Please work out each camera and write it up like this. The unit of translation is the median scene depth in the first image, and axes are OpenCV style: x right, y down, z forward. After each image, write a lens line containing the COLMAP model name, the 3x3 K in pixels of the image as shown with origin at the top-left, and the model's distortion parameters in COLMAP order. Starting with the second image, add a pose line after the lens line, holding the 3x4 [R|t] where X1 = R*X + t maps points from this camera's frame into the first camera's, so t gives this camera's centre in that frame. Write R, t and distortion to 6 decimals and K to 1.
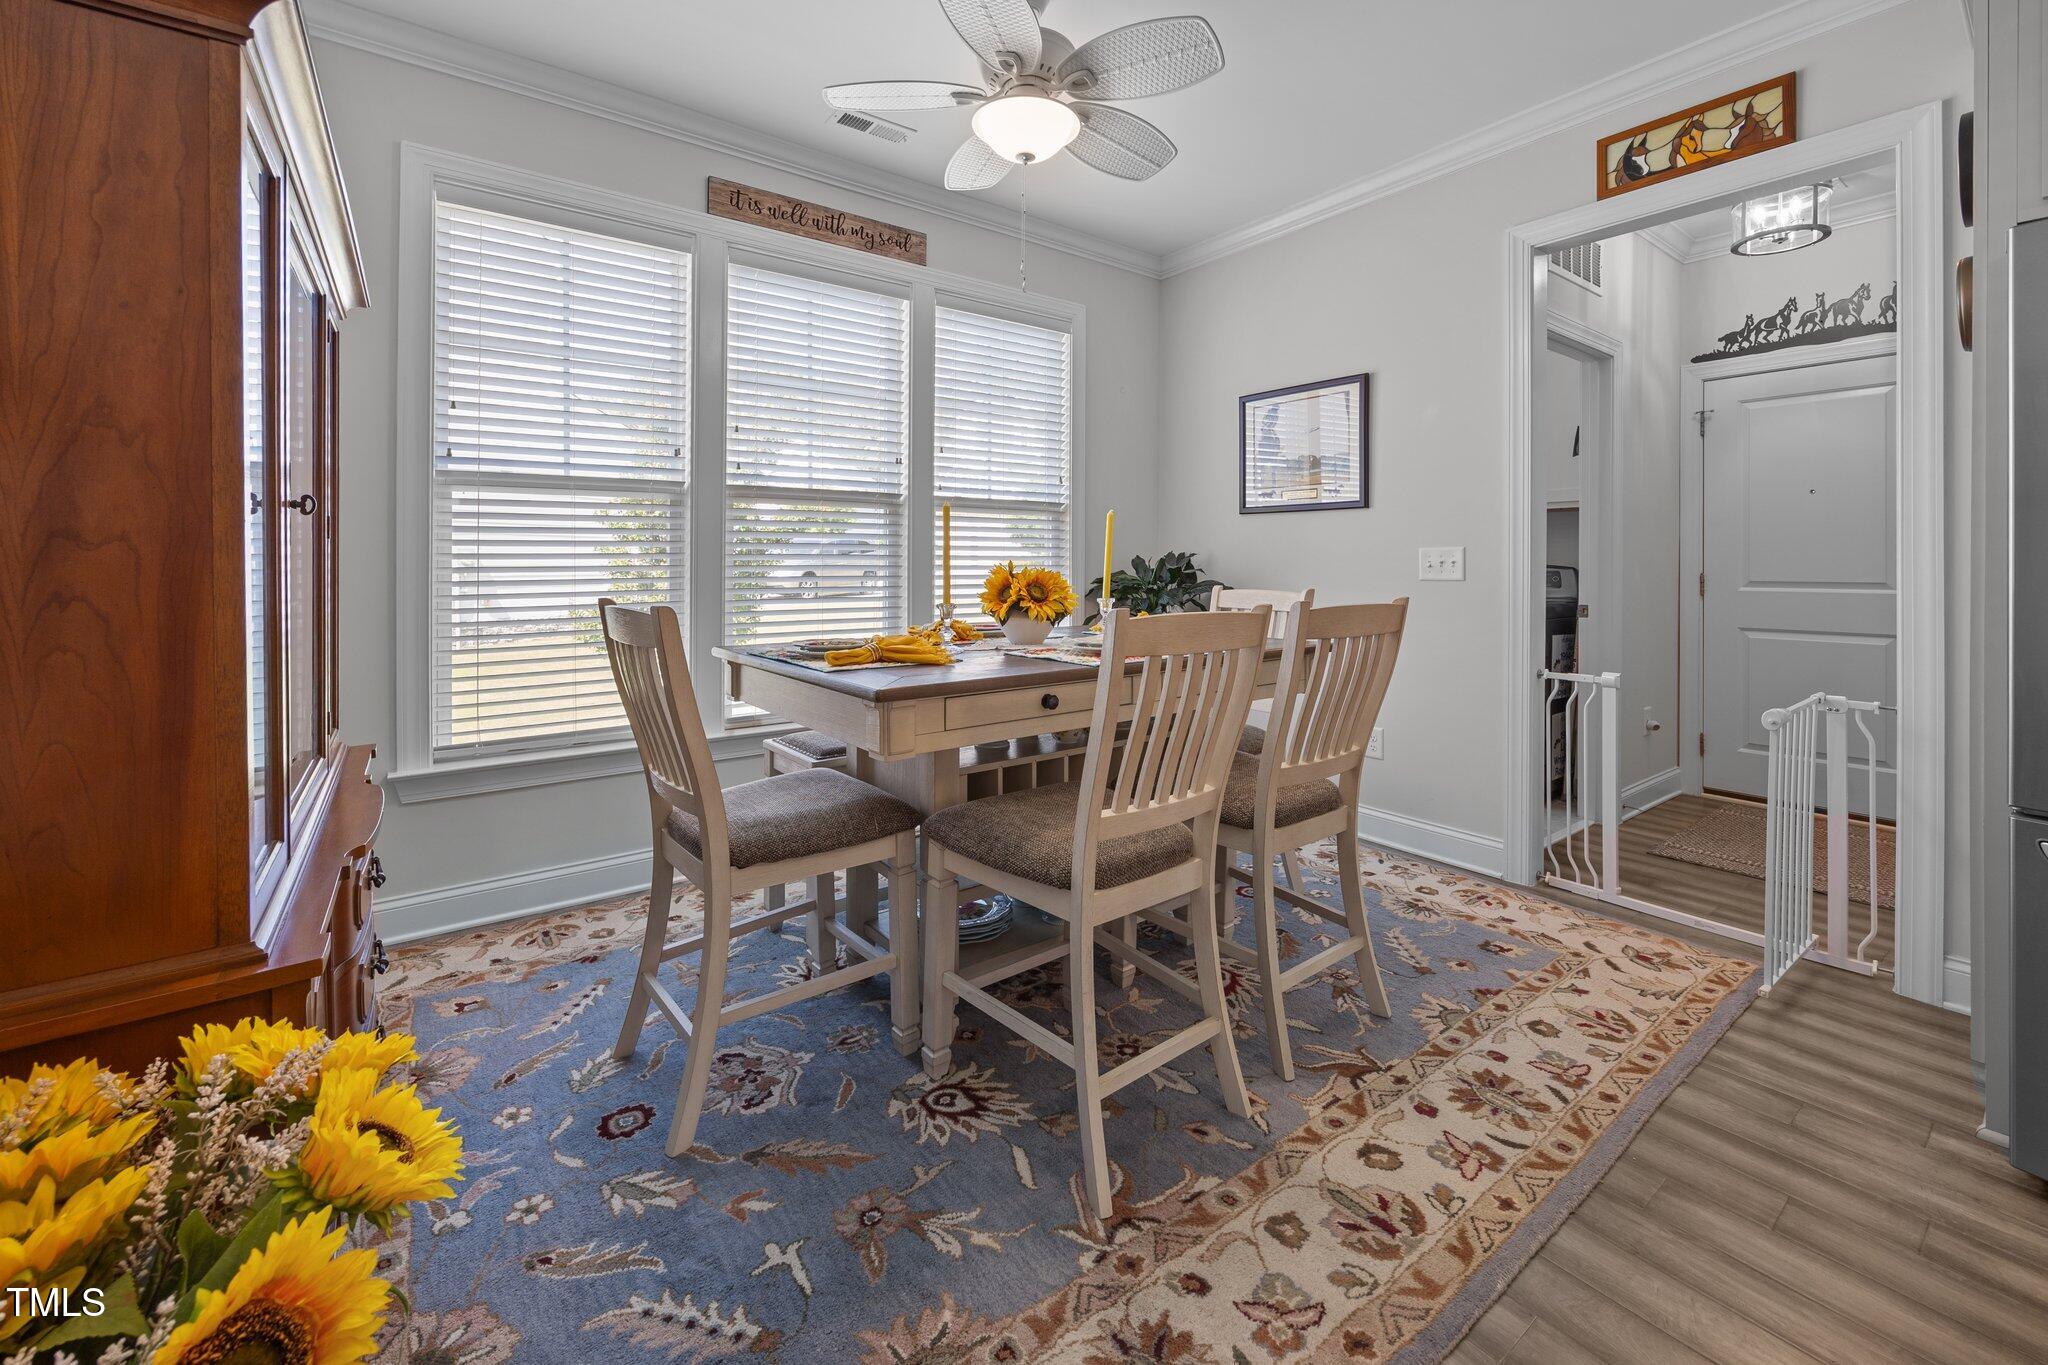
lens RADIAL K [[831.6, 0, 1032.4], [0, 831.6, 554.0], [0, 0, 1]] dist [0.002981, -0.000049]
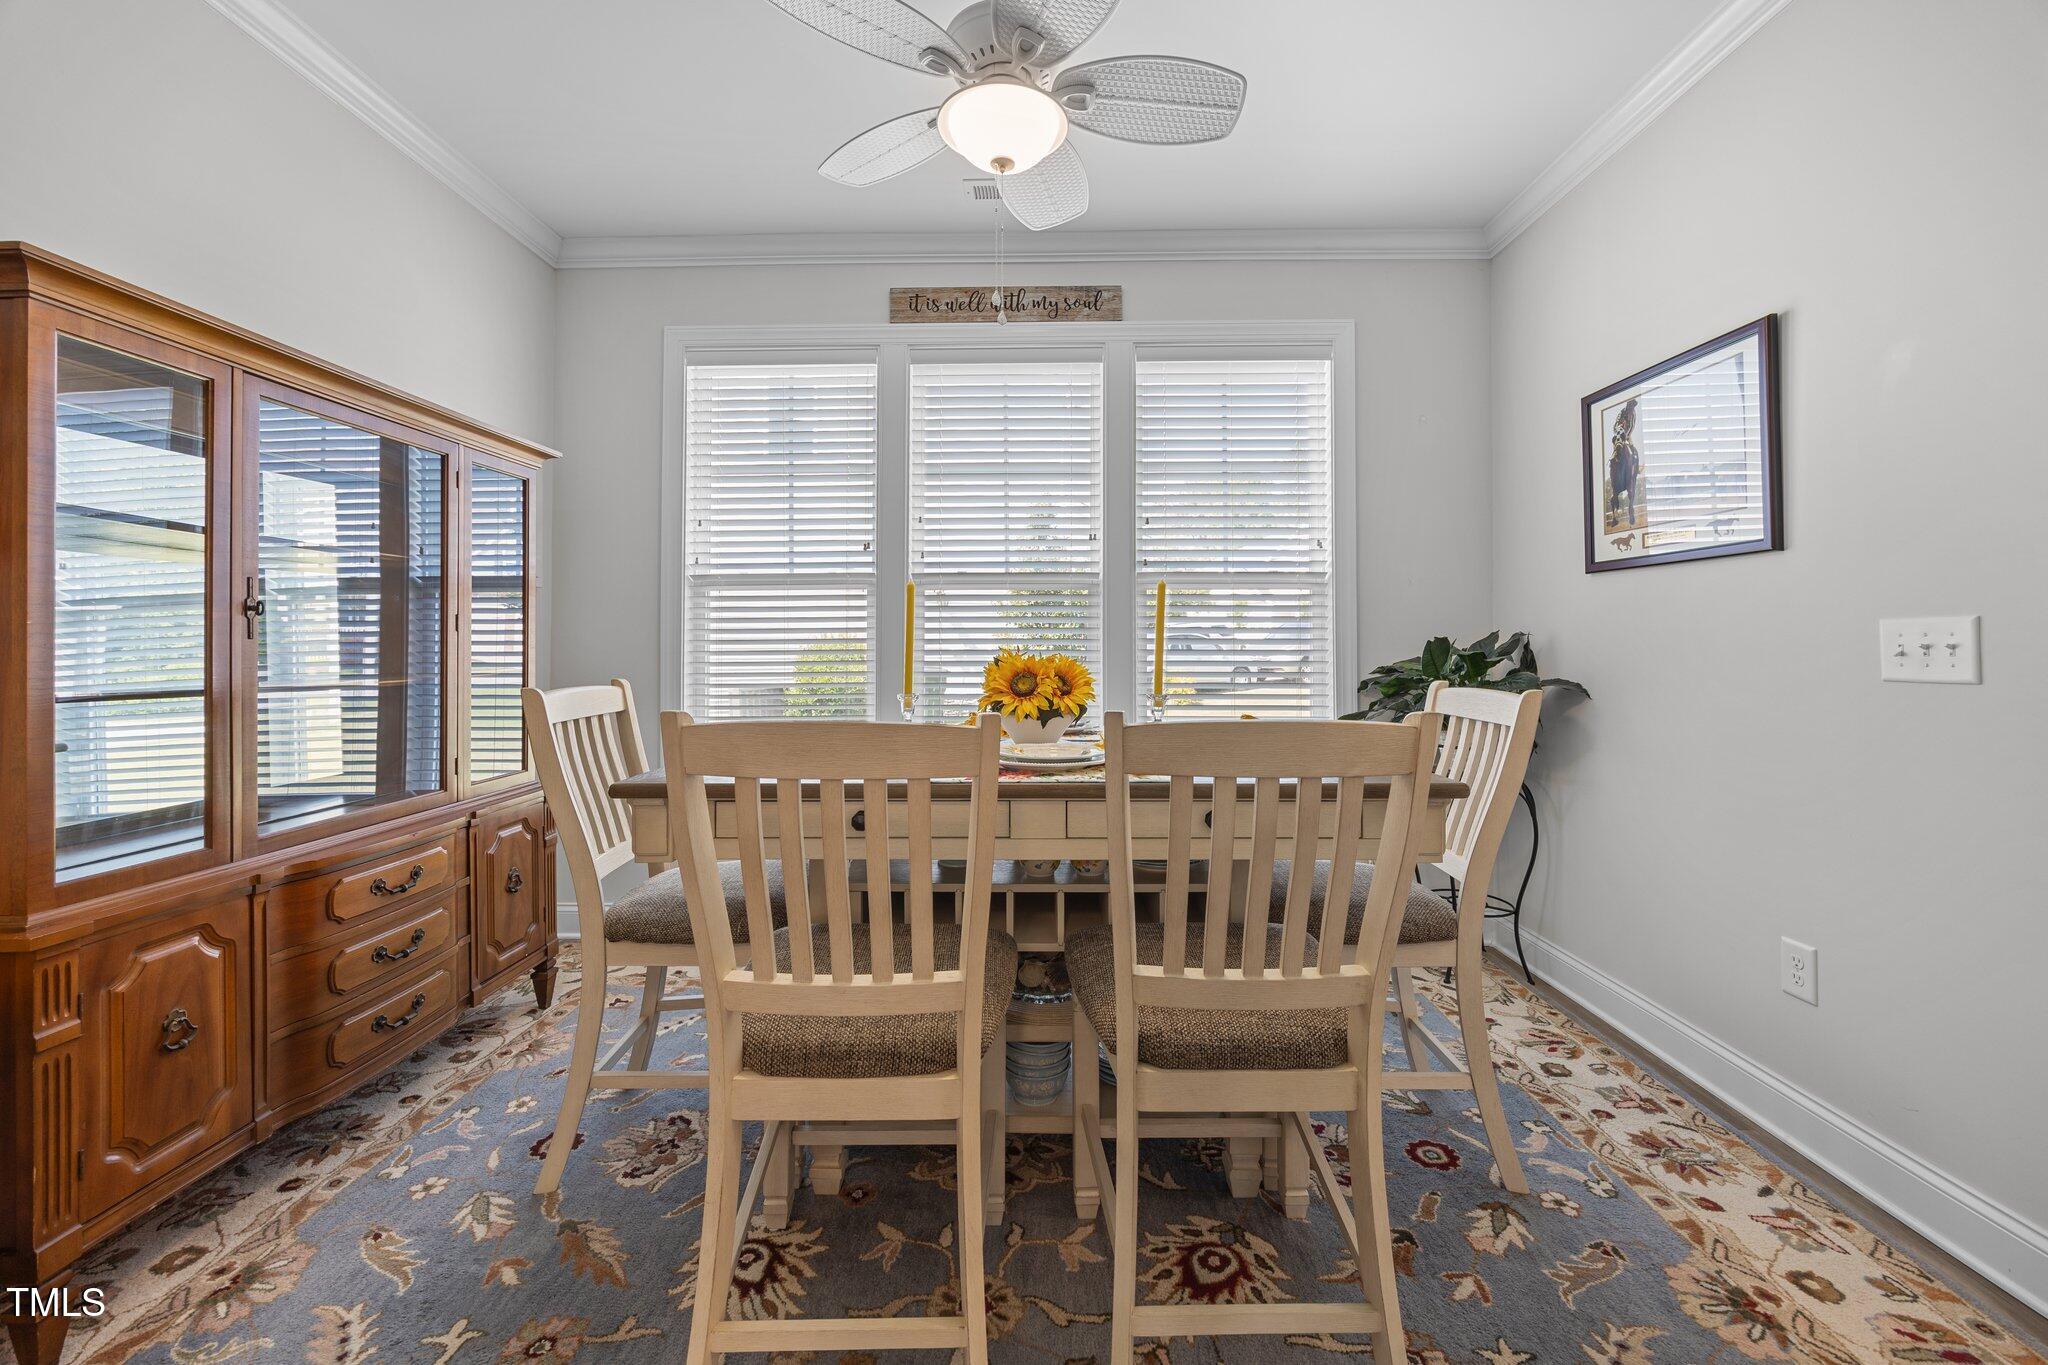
lens RADIAL K [[804.0, 0, 1025.6], [0, 804.0, 625.3], [0, 0, 1]] dist [-0.000019, 0.000315]
pose [[0.789044, -0.016784, -0.614108, 0.358414], [0.006845, 0.999805, -0.018531, 0.002411], [0.614299, 0.010418, 0.789005, 0.272750]]
